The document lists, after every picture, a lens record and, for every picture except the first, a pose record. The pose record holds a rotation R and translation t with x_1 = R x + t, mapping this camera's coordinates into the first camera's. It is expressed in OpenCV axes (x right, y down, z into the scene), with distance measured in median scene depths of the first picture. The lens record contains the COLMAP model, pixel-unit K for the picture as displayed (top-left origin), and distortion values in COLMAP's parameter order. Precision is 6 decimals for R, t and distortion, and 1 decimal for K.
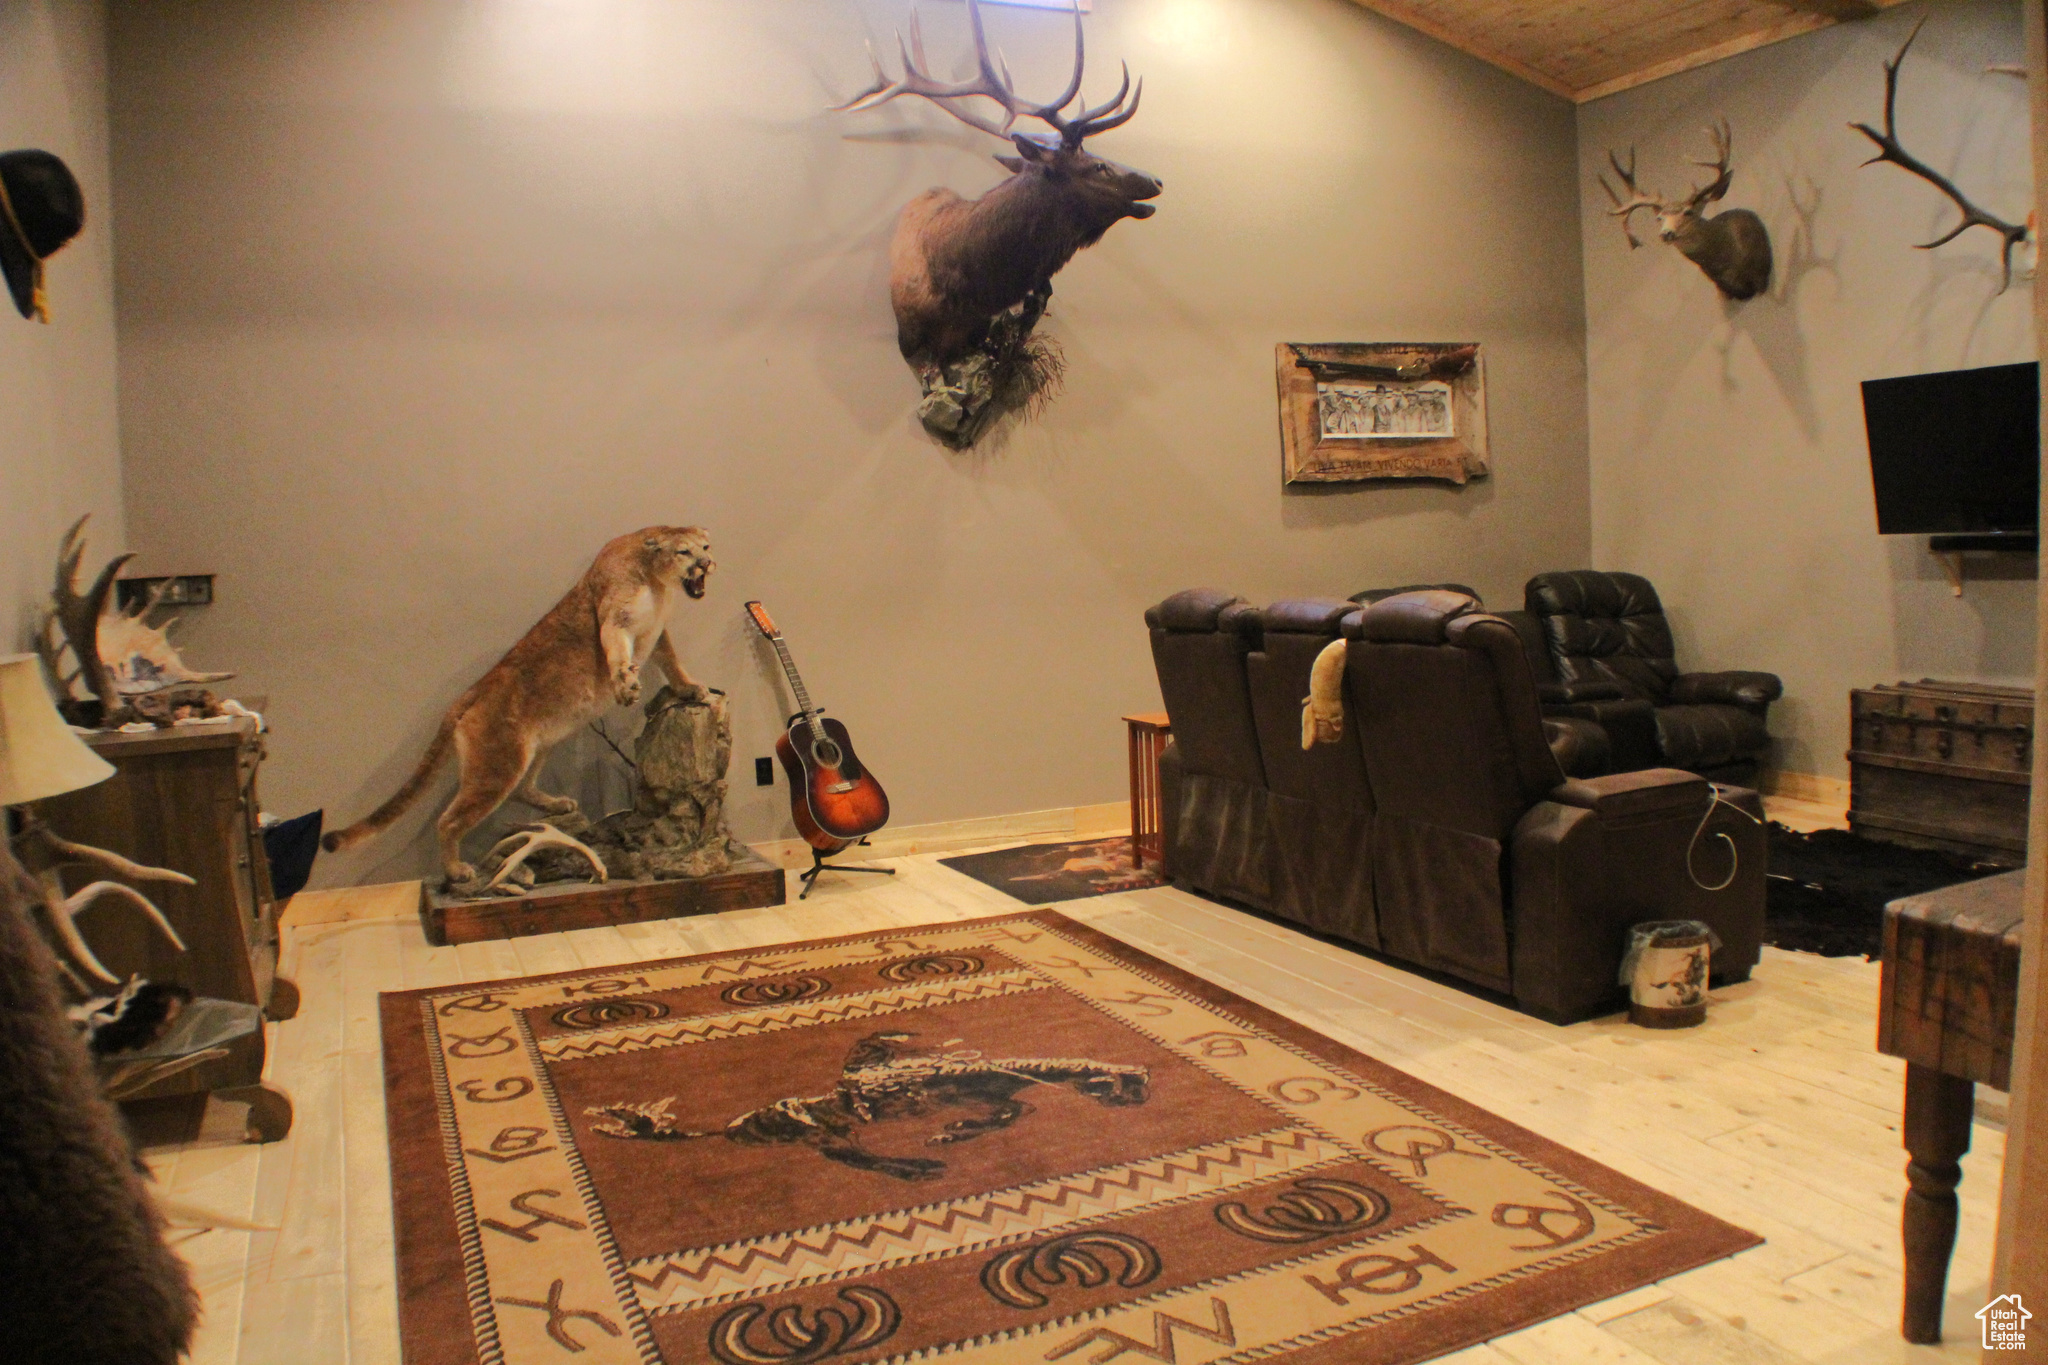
lens RADIAL K [[1641.9, 0, 1024.0], [0, 1641.9, 682.5], [0, 0, 1]] dist [-0.211982, 0.074552]
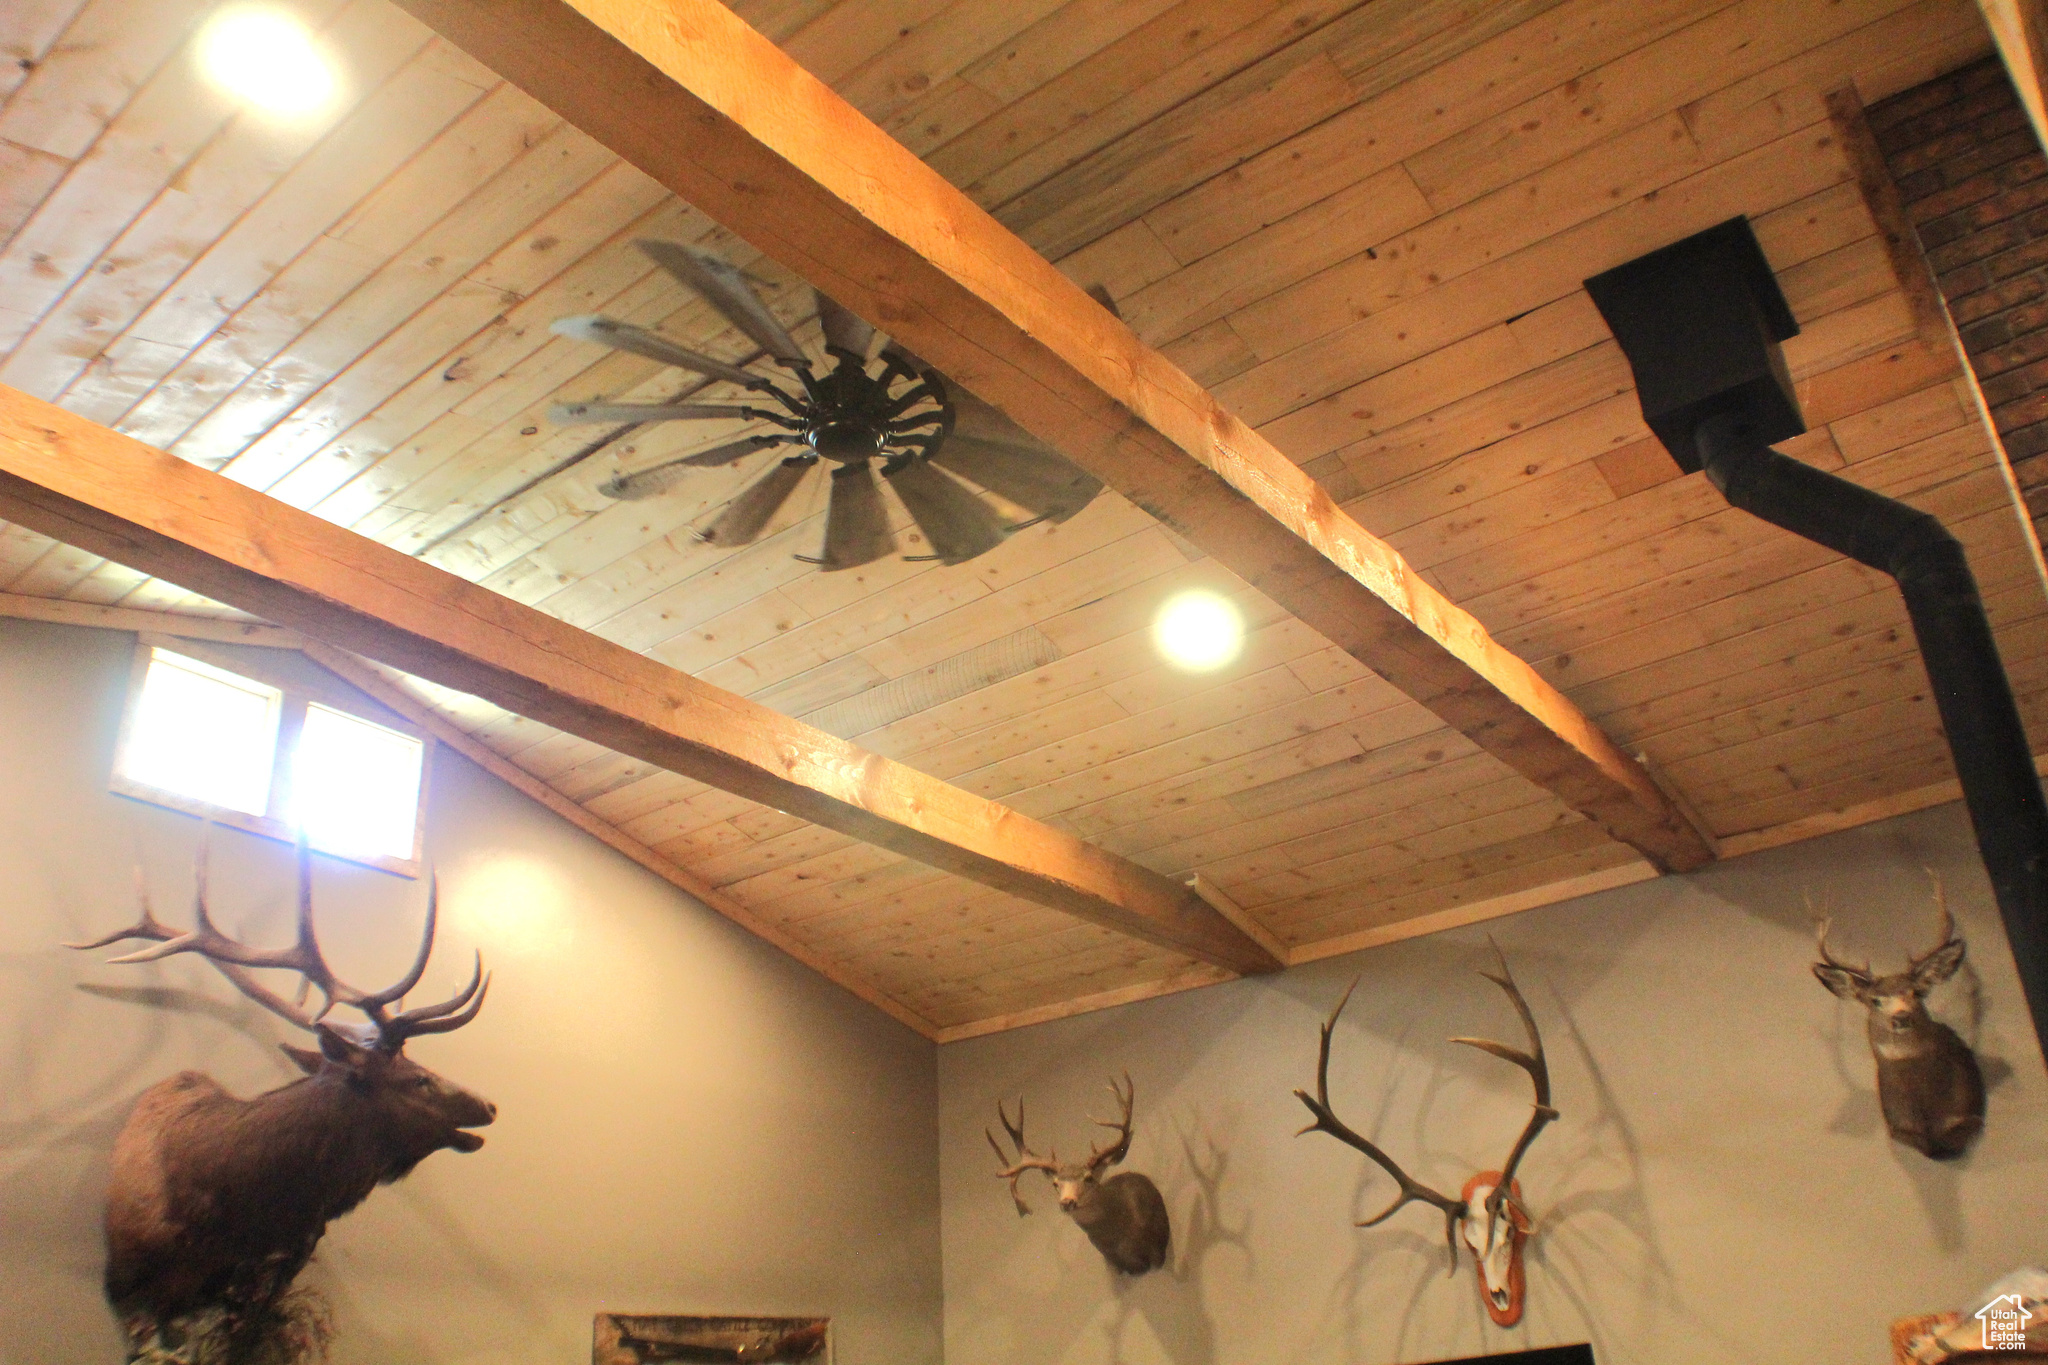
lens RADIAL K [[1641.9, 0, 1024.0], [0, 1641.9, 682.5], [0, 0, 1]] dist [-0.211982, 0.074552]
pose [[0.874675, 0.202991, 0.440158, -0.067137], [0.052326, 0.863235, -0.502084, -0.090527], [-0.481878, 0.462191, 0.744428, 0.212461]]
